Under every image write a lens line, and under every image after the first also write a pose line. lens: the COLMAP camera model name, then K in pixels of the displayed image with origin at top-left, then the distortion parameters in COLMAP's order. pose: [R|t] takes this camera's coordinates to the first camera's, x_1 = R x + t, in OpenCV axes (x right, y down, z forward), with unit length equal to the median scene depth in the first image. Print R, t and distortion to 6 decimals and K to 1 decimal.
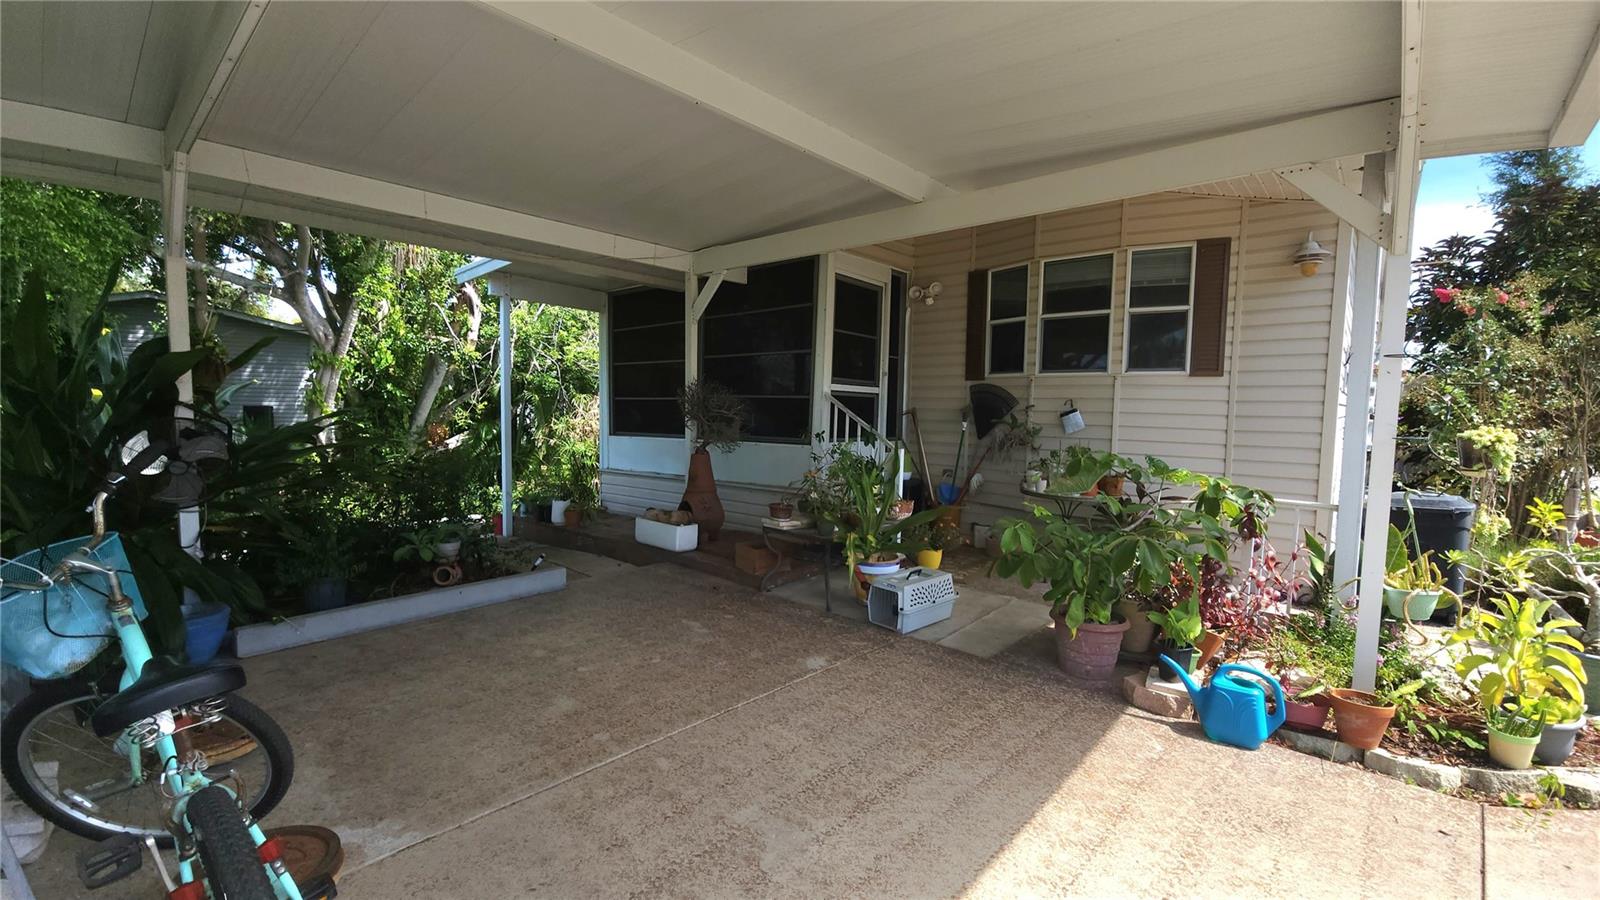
lens RADIAL K [[651.8, 0, 800.0], [0, 651.8, 450.0], [0, 0, 1]] dist [0.009251, -0.010185]
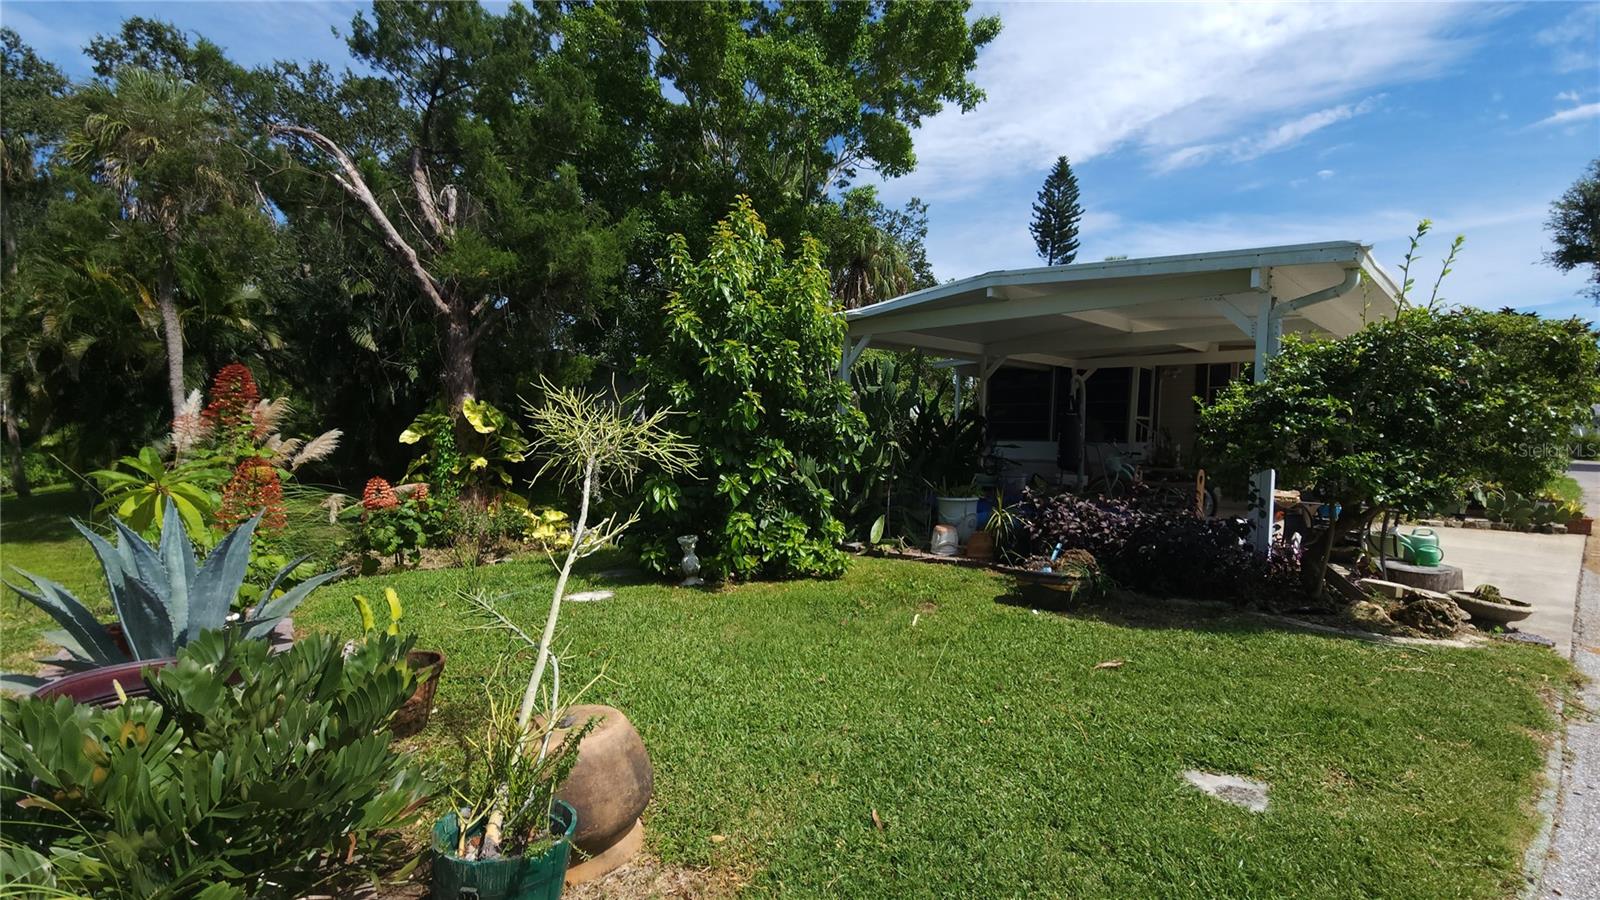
lens RADIAL K [[660.0, 0, 775.4], [0, 660.0, 447.6], [0, 0, 1]] dist [-0.001448, -0.014414]
pose [[0.992049, -0.001713, -0.125837, -0.917608], [-0.002521, 0.999436, -0.033483, 0.087144], [0.125823, 0.033534, 0.991486, -1.425197]]
